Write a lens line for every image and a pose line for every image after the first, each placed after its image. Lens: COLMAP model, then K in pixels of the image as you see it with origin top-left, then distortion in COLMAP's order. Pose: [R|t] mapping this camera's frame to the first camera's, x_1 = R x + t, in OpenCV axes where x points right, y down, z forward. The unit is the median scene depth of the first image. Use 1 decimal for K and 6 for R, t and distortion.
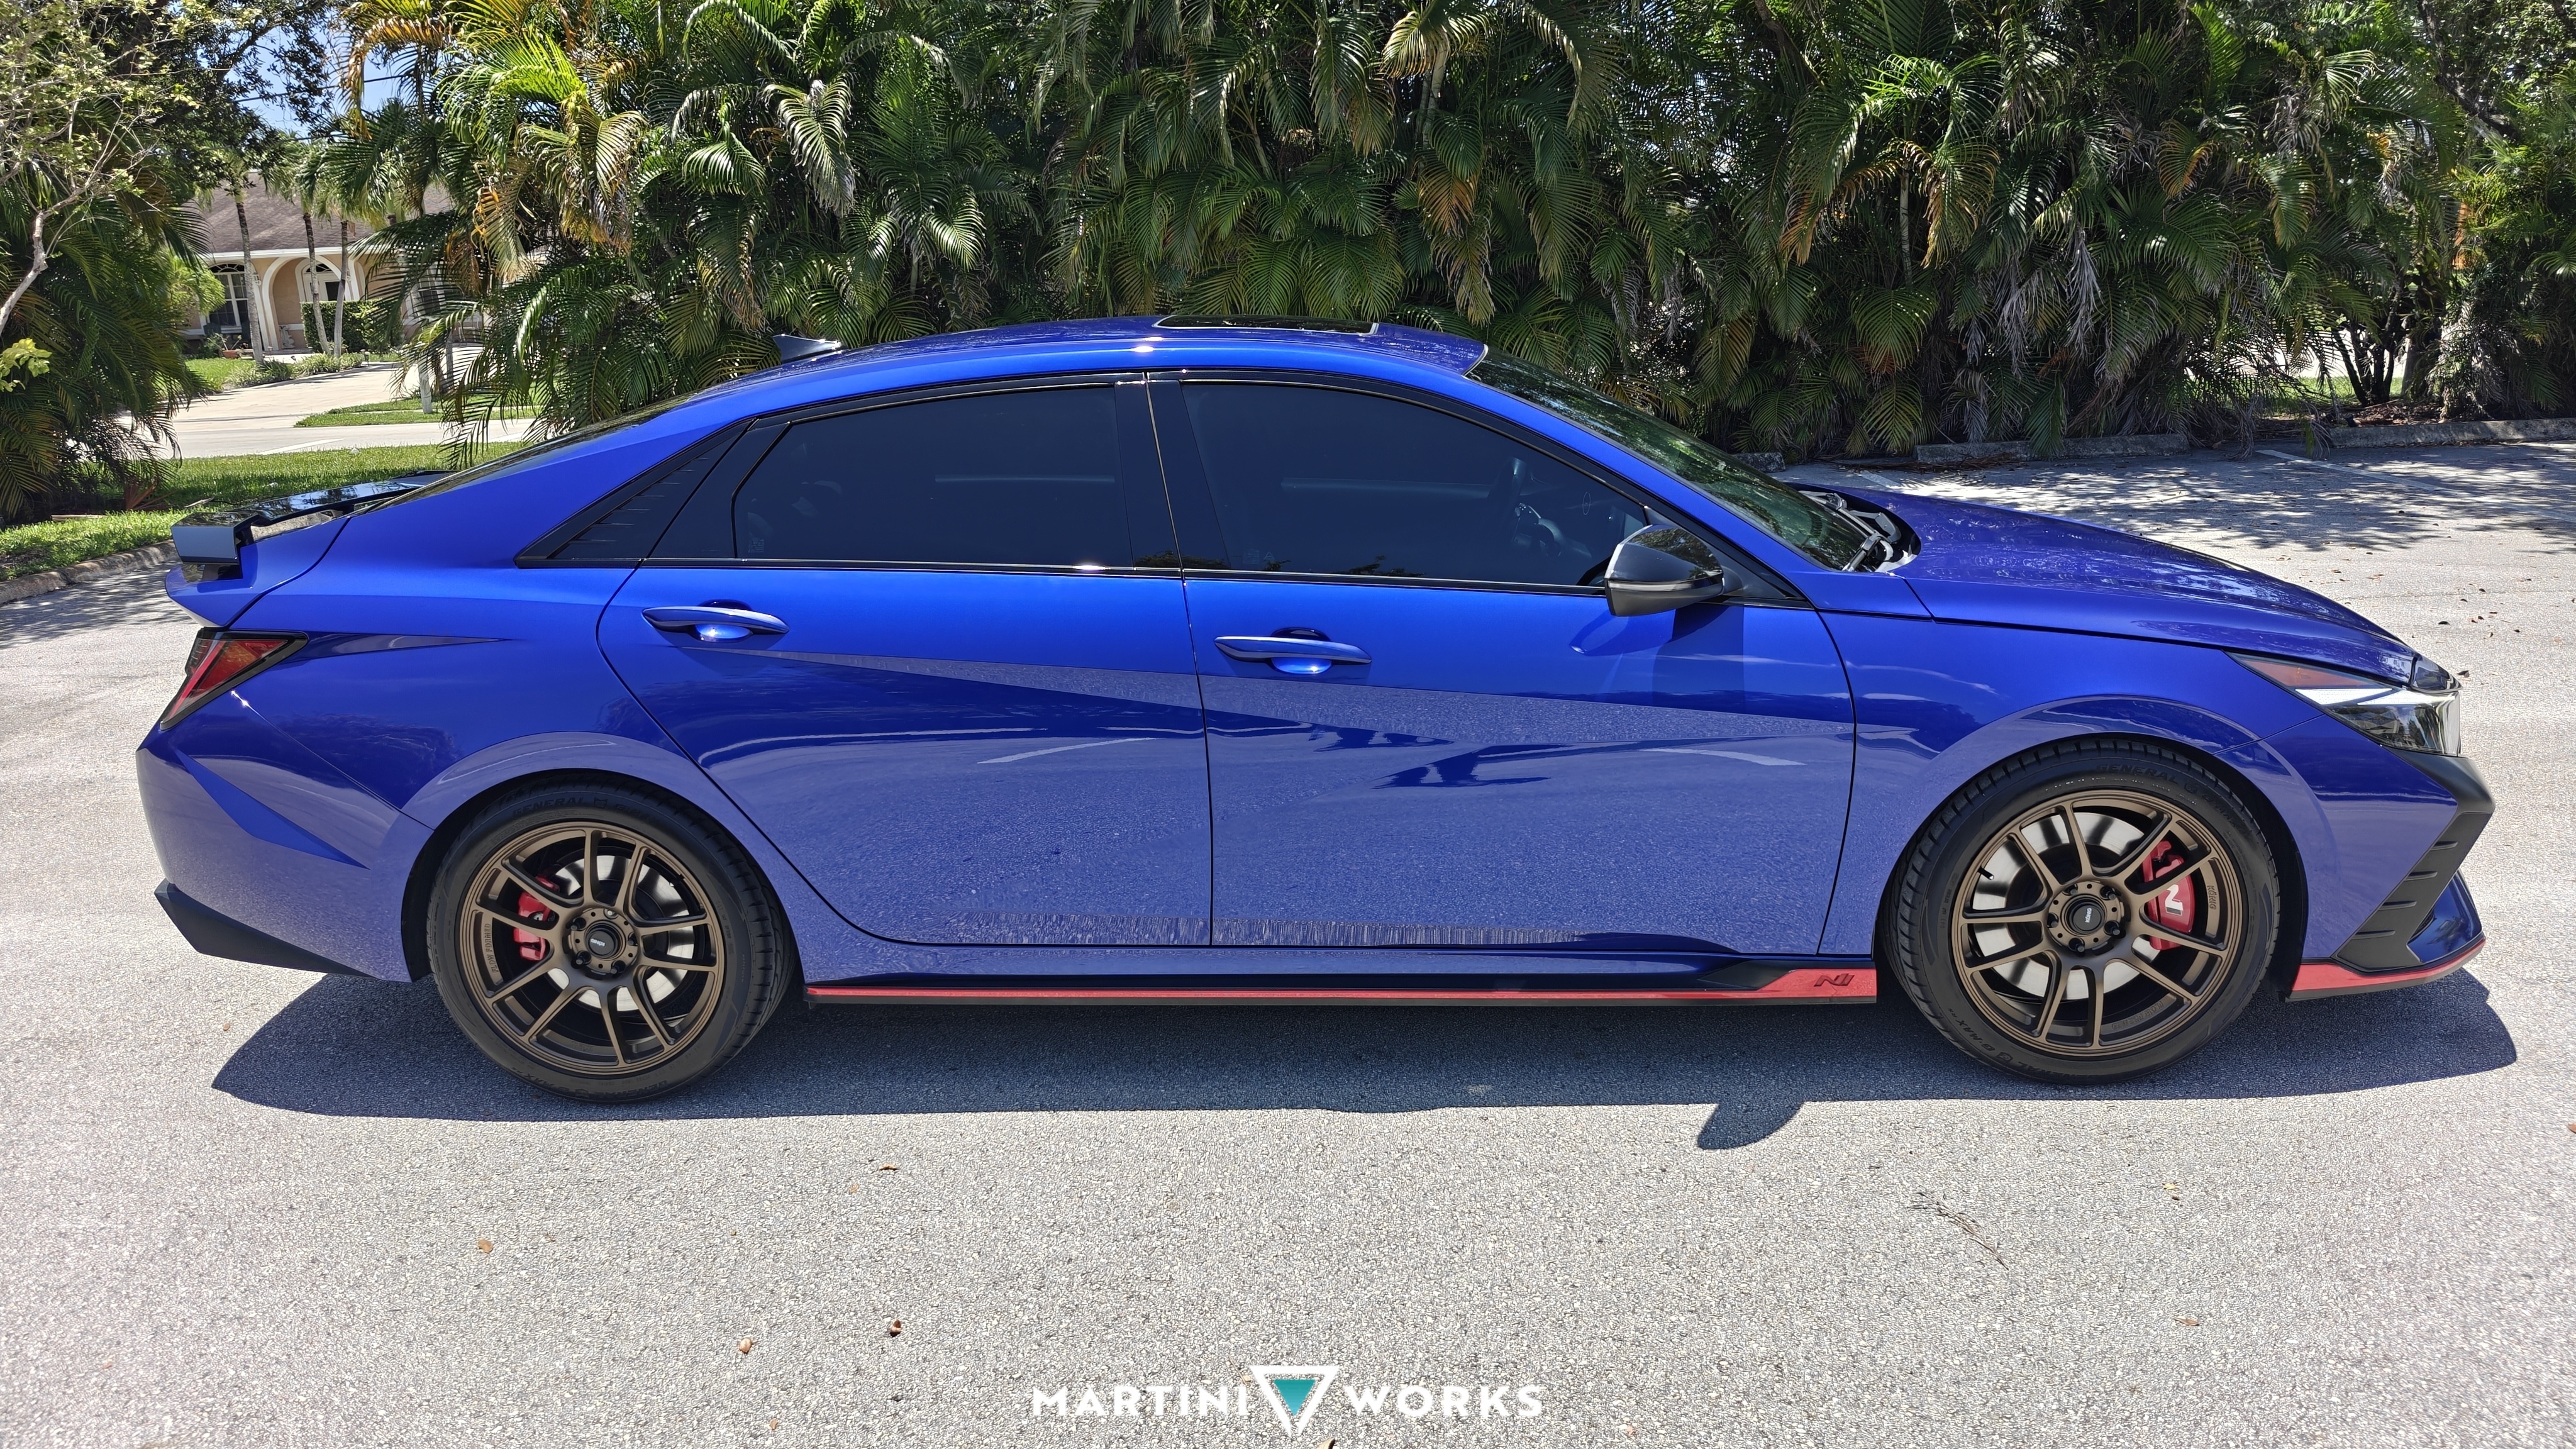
lens RADIAL K [[1709.8, 0, 1288.0], [0, 1709.8, 724.5], [0, 0, 1]] dist [0.005668, 0.001363]
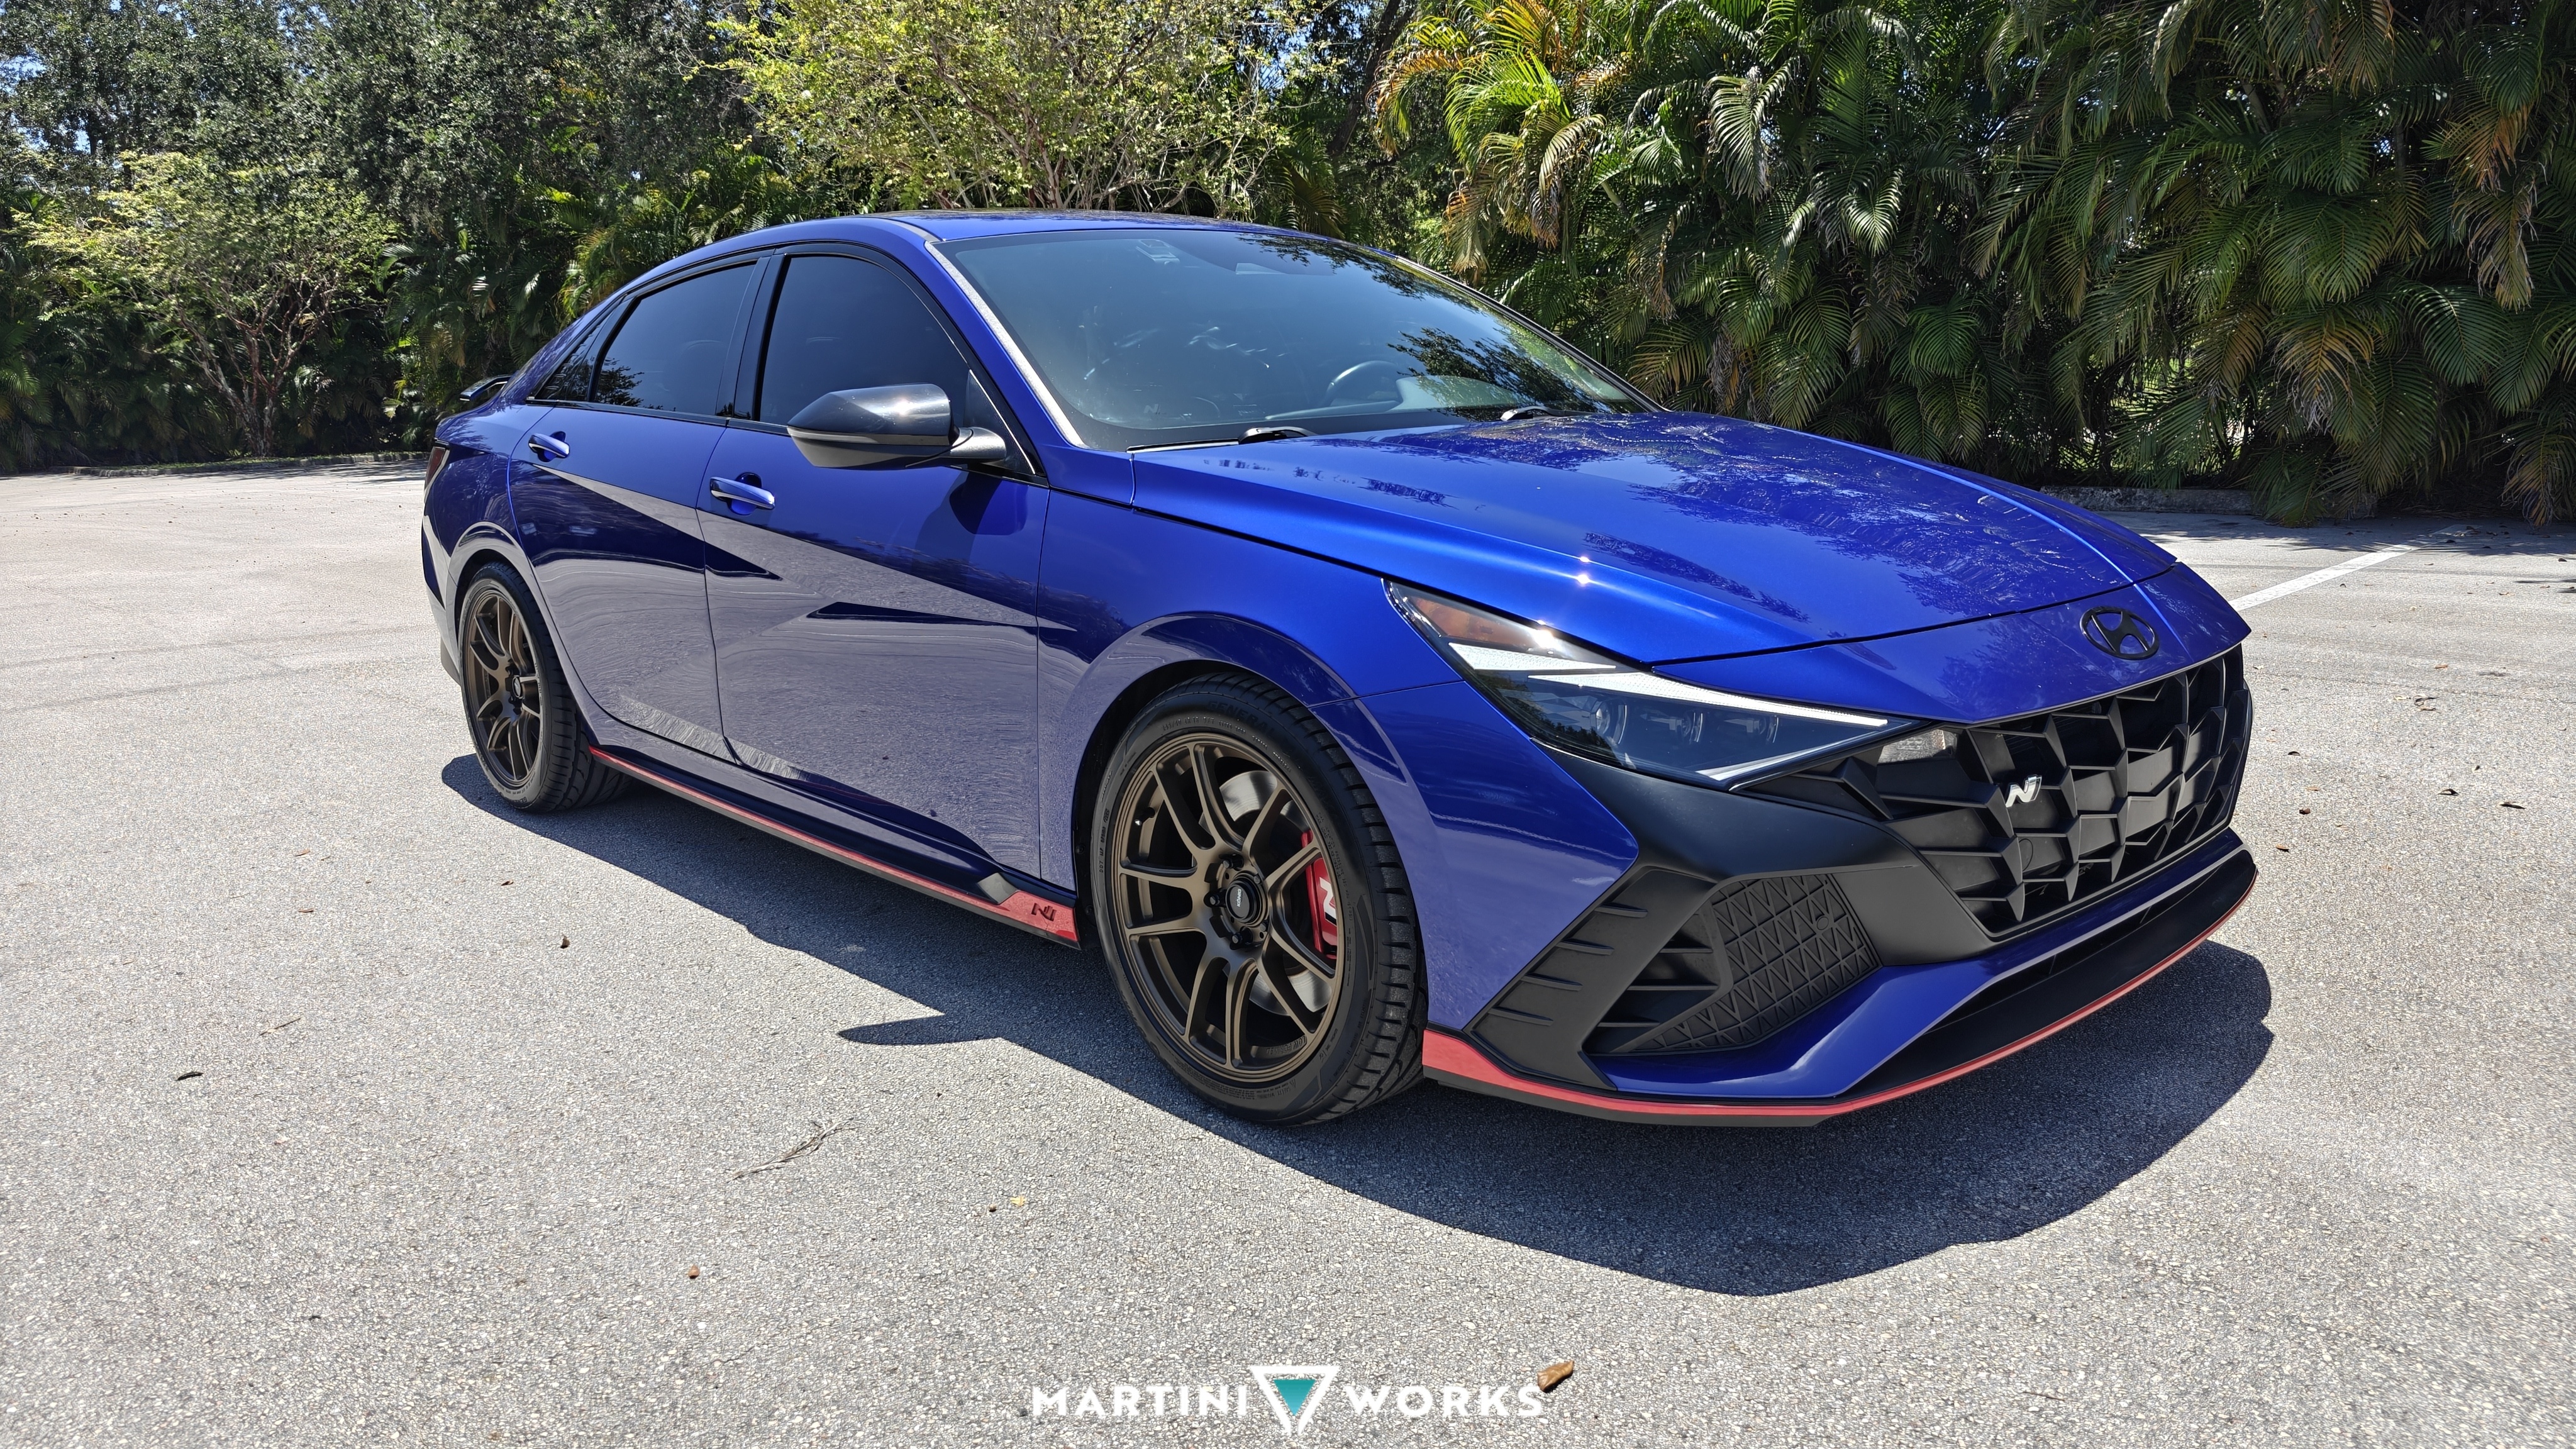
lens RADIAL K [[1760.3, 0, 1291.8], [0, 1760.3, 622.2], [0, 0, 1]] dist [0.044548, -0.071519]
pose [[0.727203, 0.115120, -0.676700, 0.264109], [-0.166361, 0.986003, -0.011038, -0.002528], [0.665958, 0.120603, 0.736176, 0.101700]]
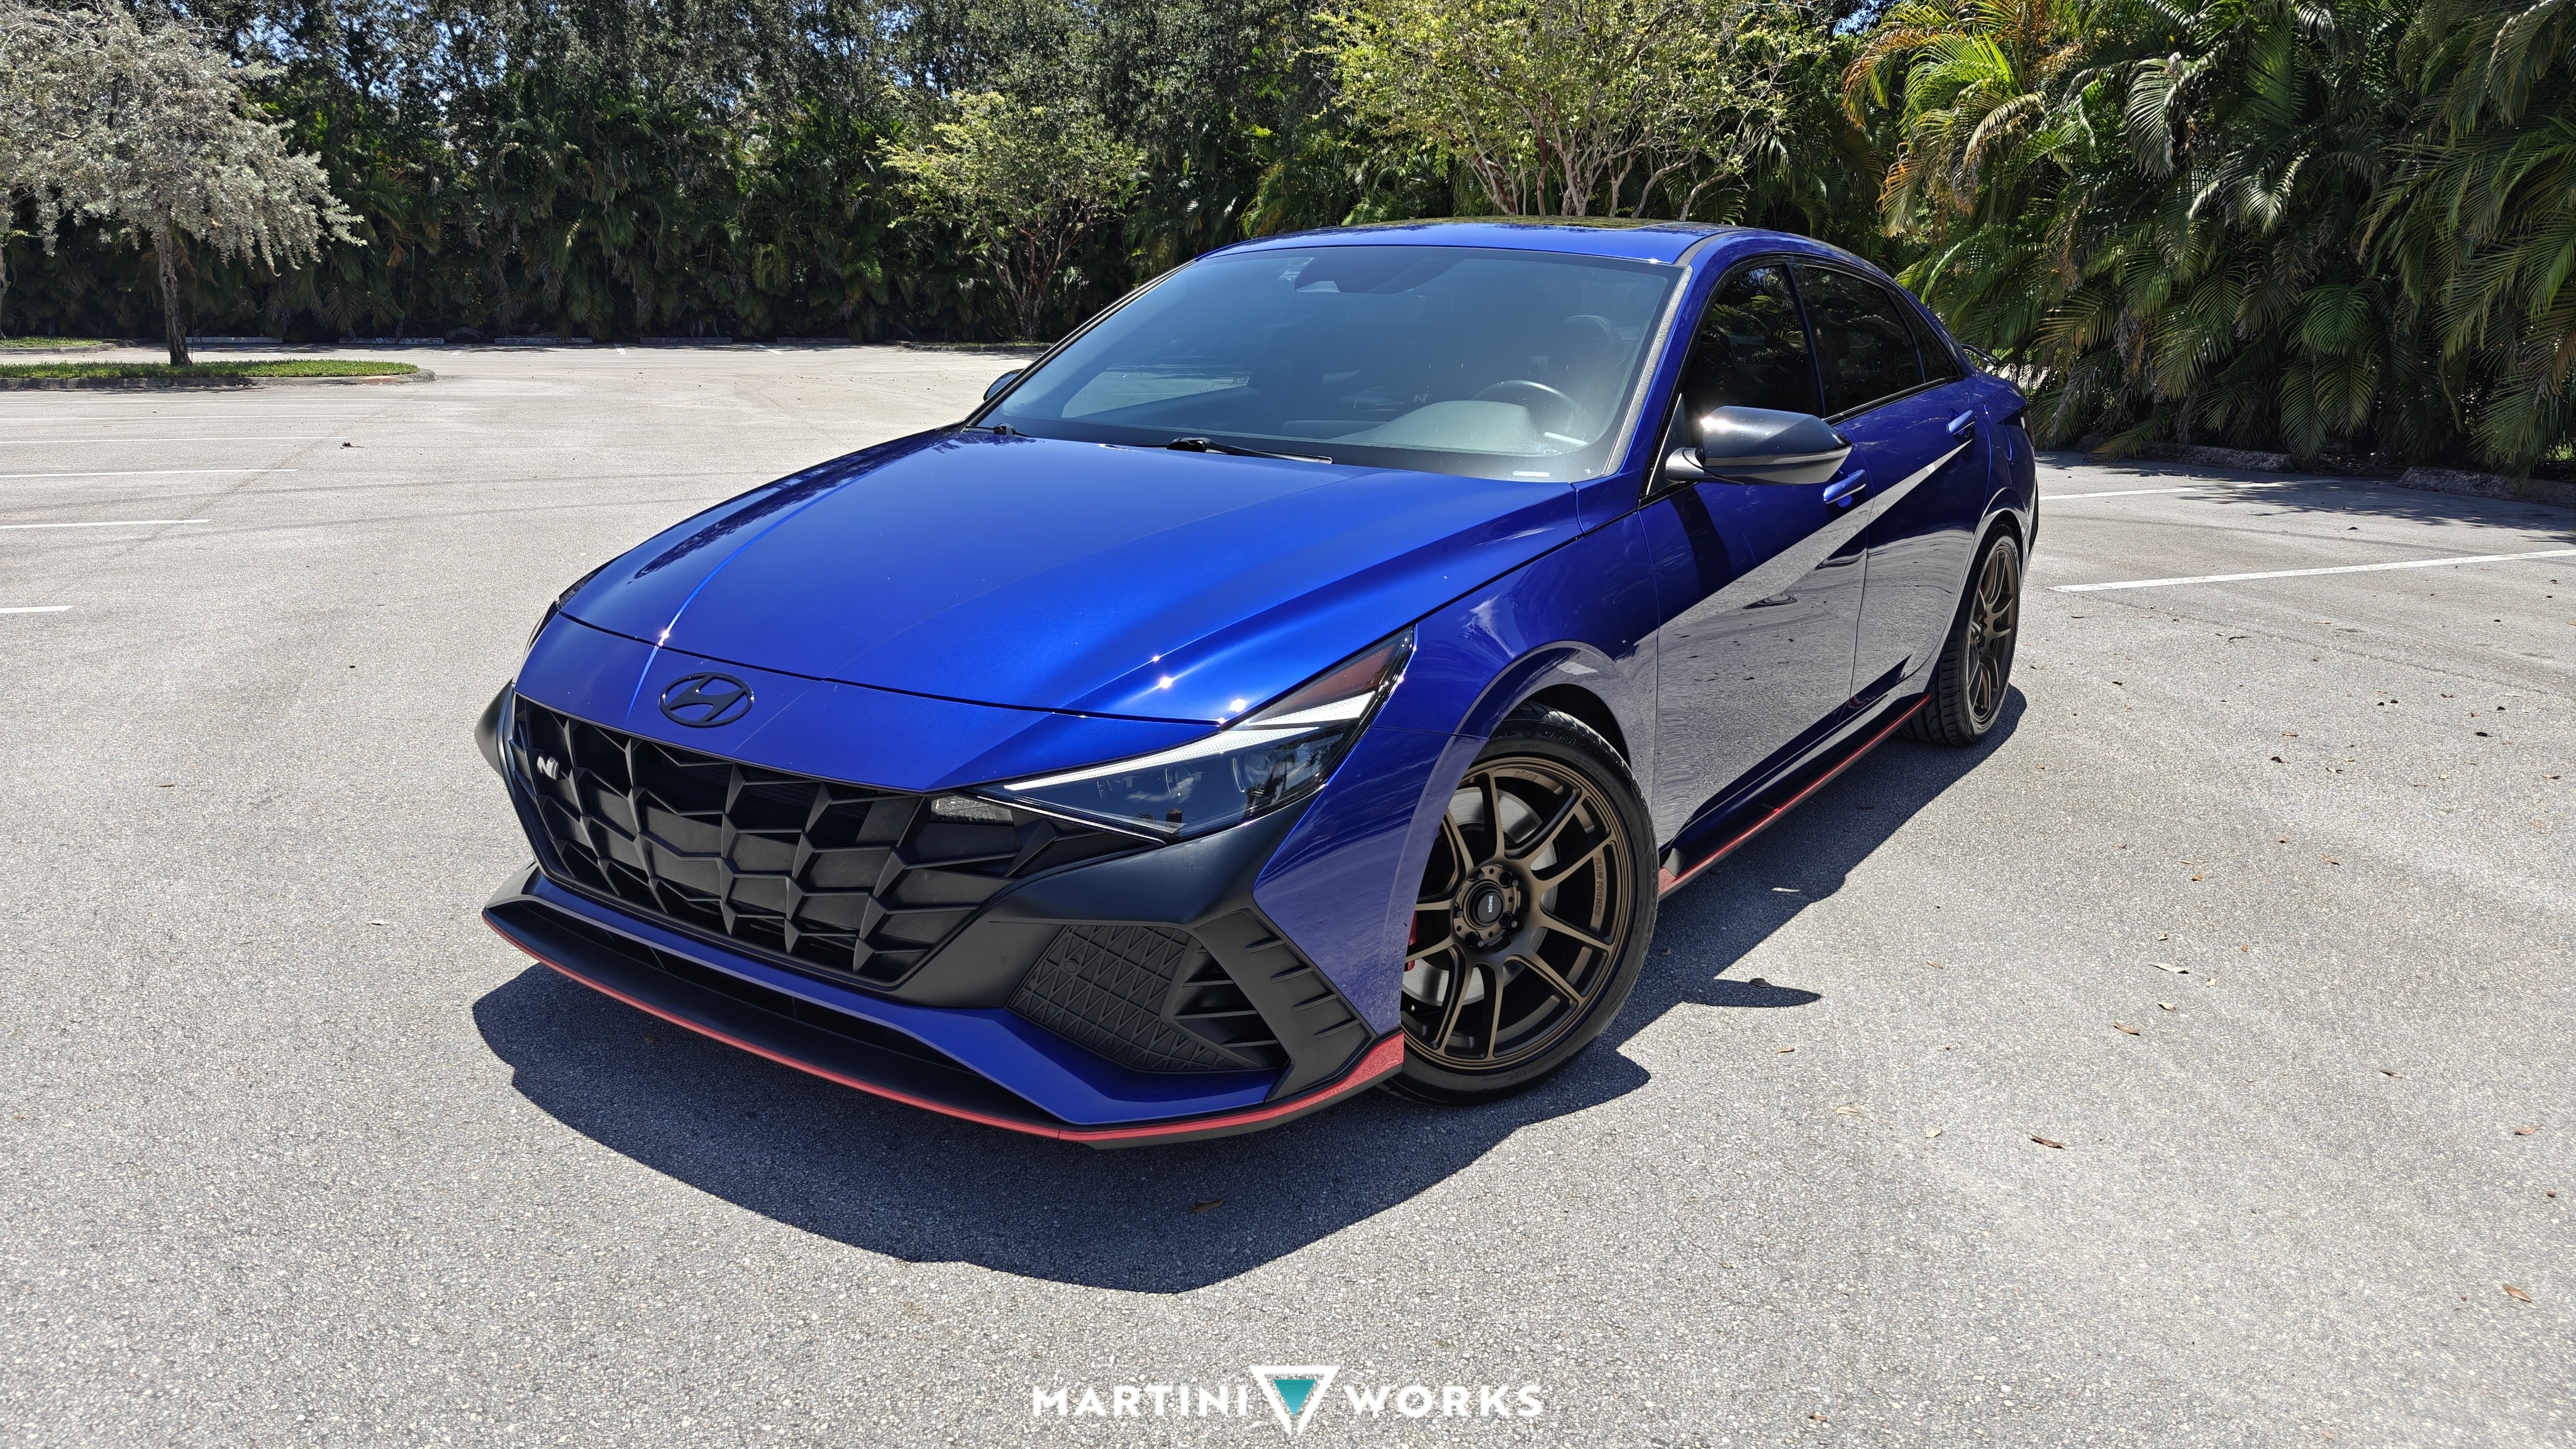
lens RADIAL K [[1760.3, 0, 1291.8], [0, 1760.3, 622.2], [0, 0, 1]] dist [0.044548, -0.071519]
pose [[0.391055, 0.215119, -0.894874, 0.574948], [-0.249983, 0.960575, 0.121672, -0.034715], [0.885768, 0.176122, 0.429413, 0.102602]]
